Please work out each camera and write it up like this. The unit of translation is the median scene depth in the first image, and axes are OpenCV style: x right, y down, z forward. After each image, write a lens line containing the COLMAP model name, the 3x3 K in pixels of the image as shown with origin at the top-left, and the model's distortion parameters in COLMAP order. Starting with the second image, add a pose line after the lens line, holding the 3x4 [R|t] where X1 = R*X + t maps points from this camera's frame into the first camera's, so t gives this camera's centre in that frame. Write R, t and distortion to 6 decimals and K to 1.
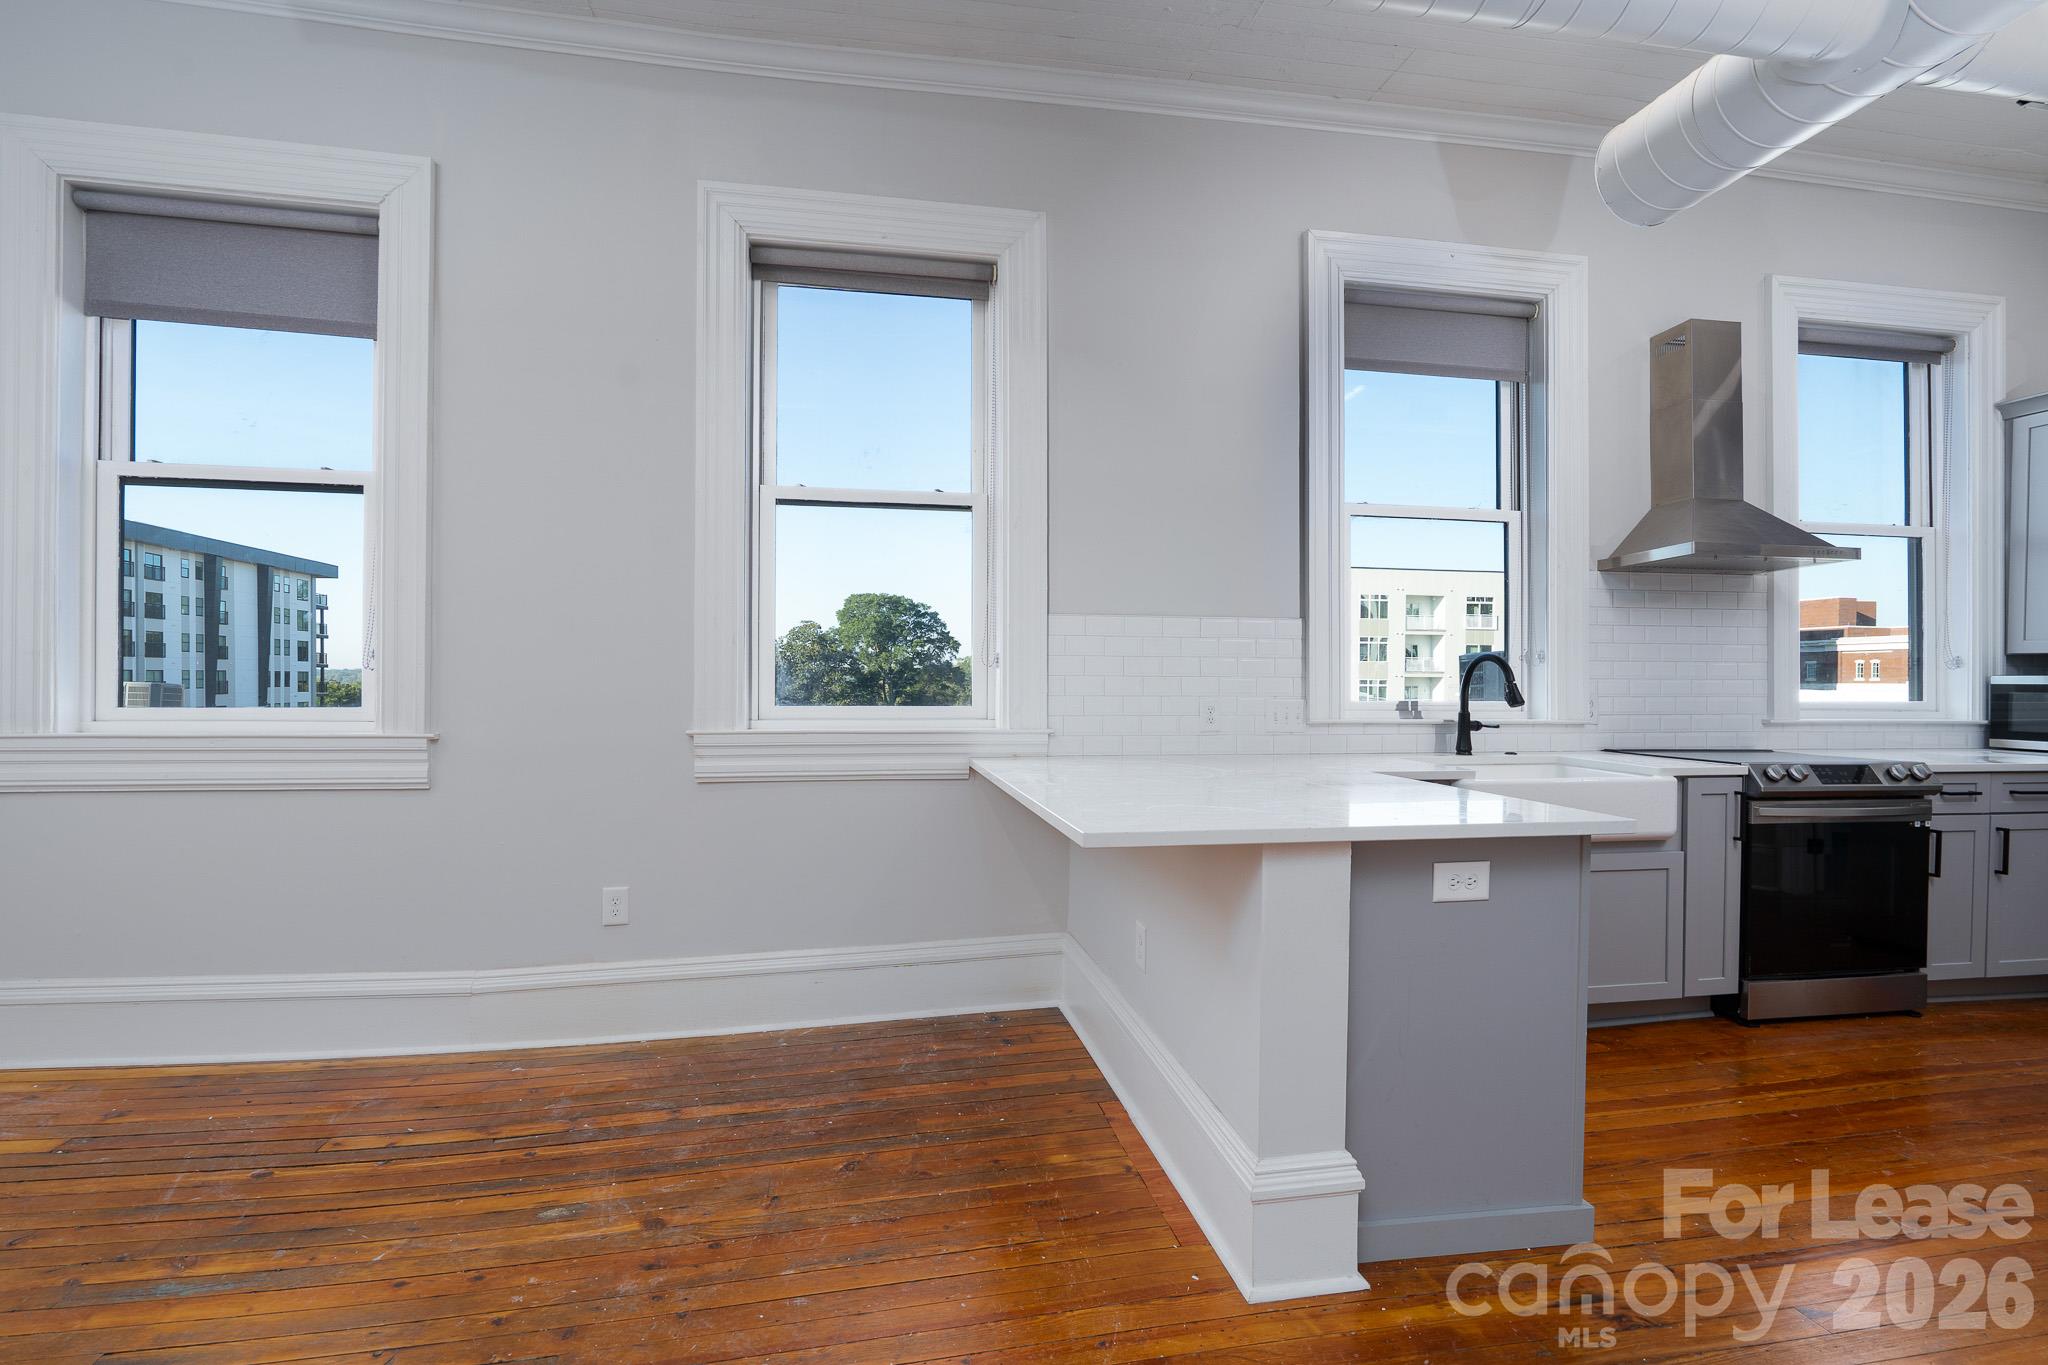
lens RADIAL K [[934.9, 0, 1014.9], [0, 934.9, 691.9], [0, 0, 1]] dist [-0.000091, 0.000260]
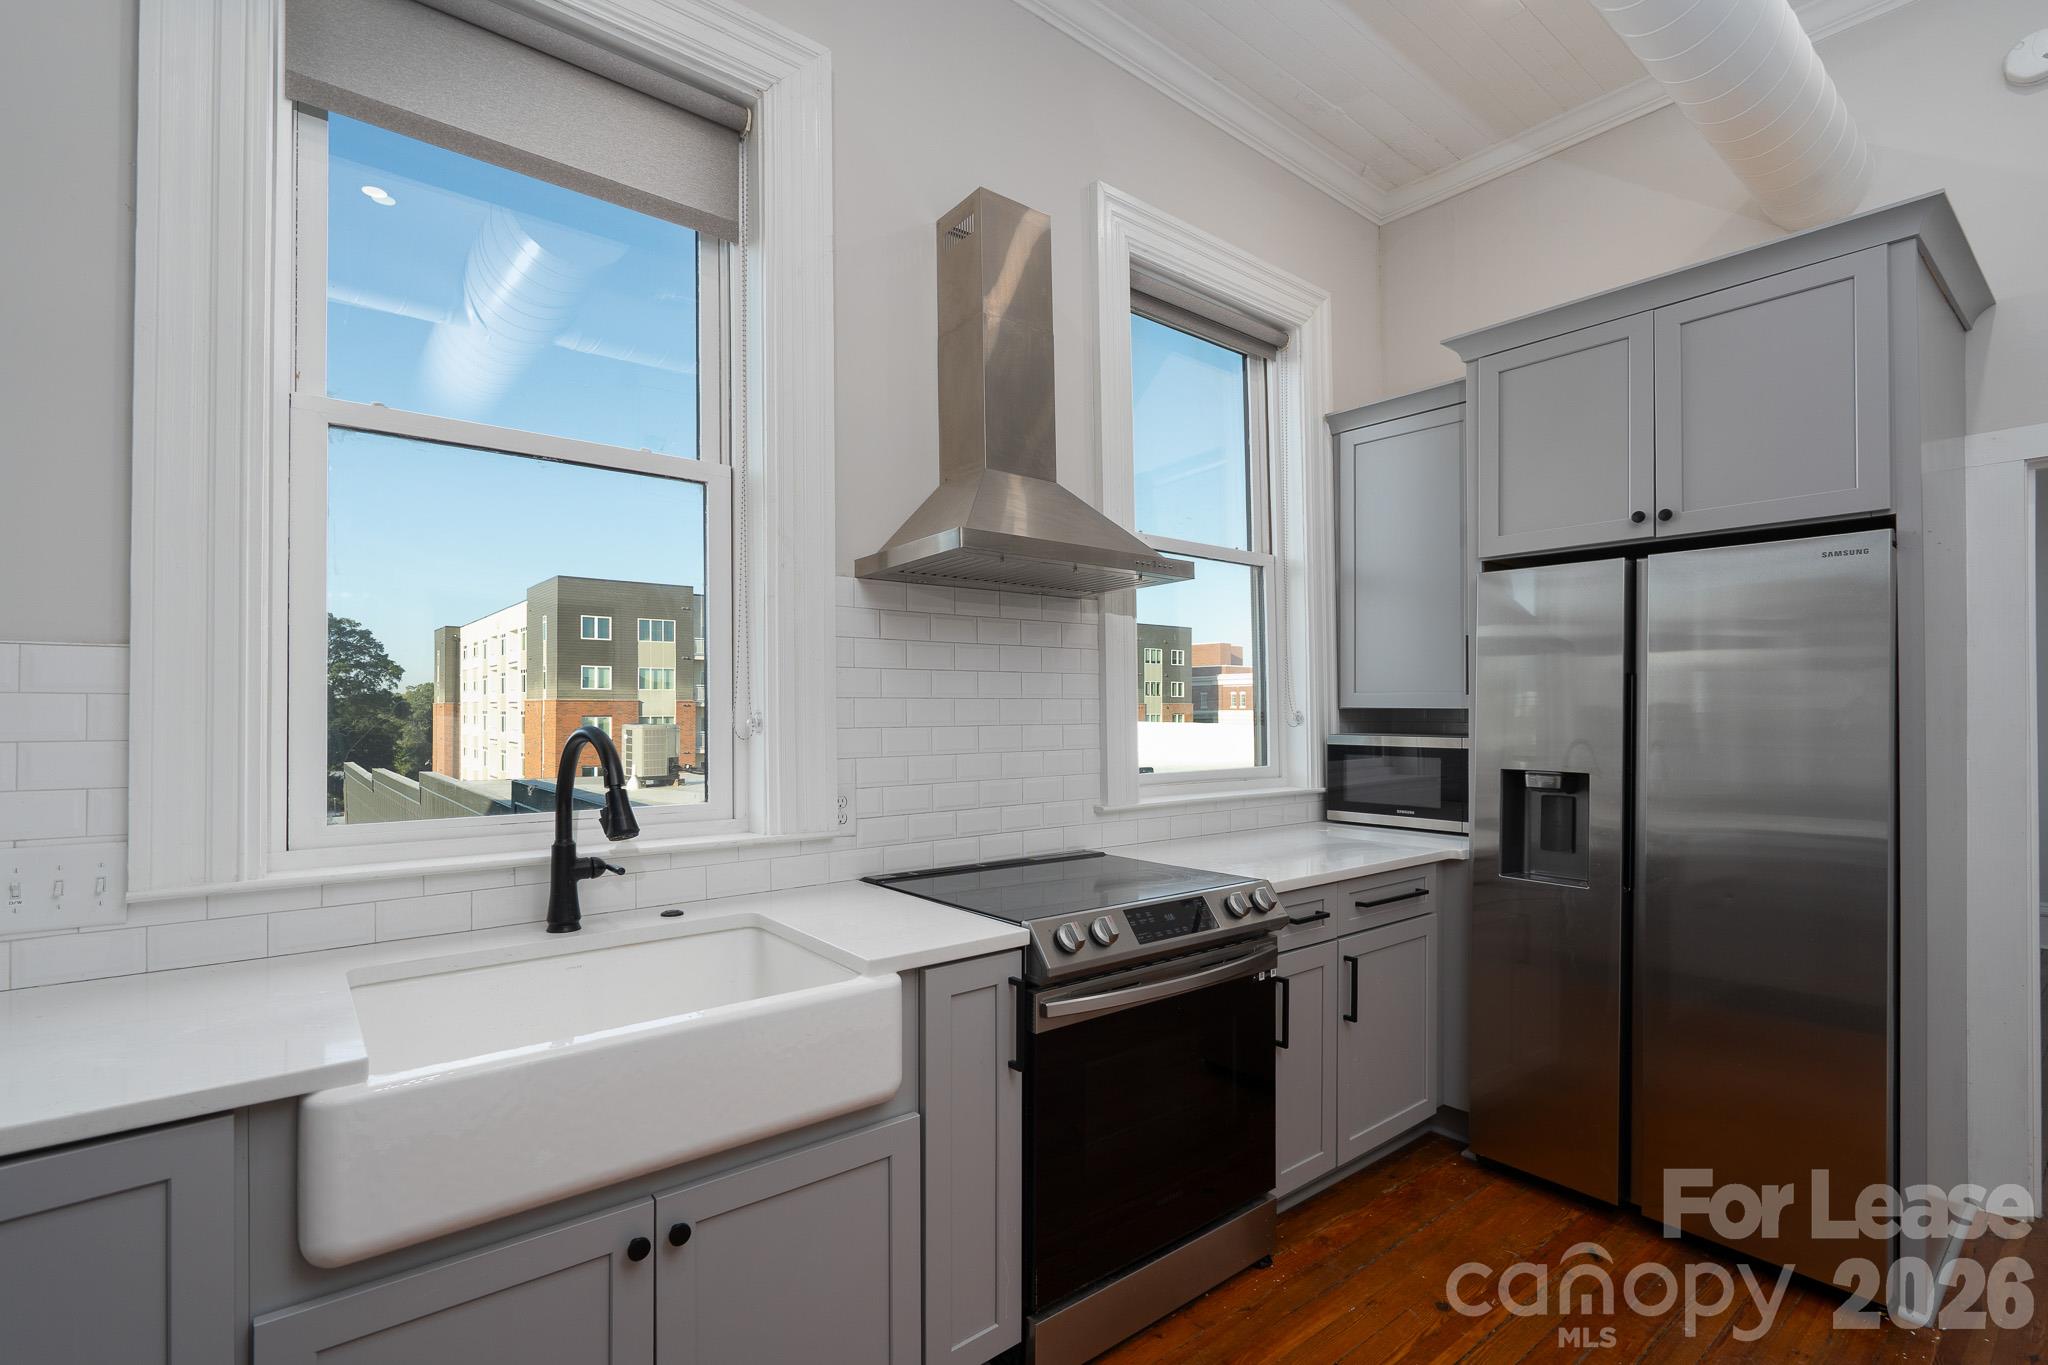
lens RADIAL K [[907.8, 0, 1001.4], [0, 907.8, 699.5], [0, 0, 1]] dist [-0.001805, -0.000222]
pose [[0.885870, -0.001952, 0.463930, 0.481683], [0.011854, 0.999760, -0.018428, -0.043777], [-0.463782, 0.021825, 0.885680, 0.489079]]
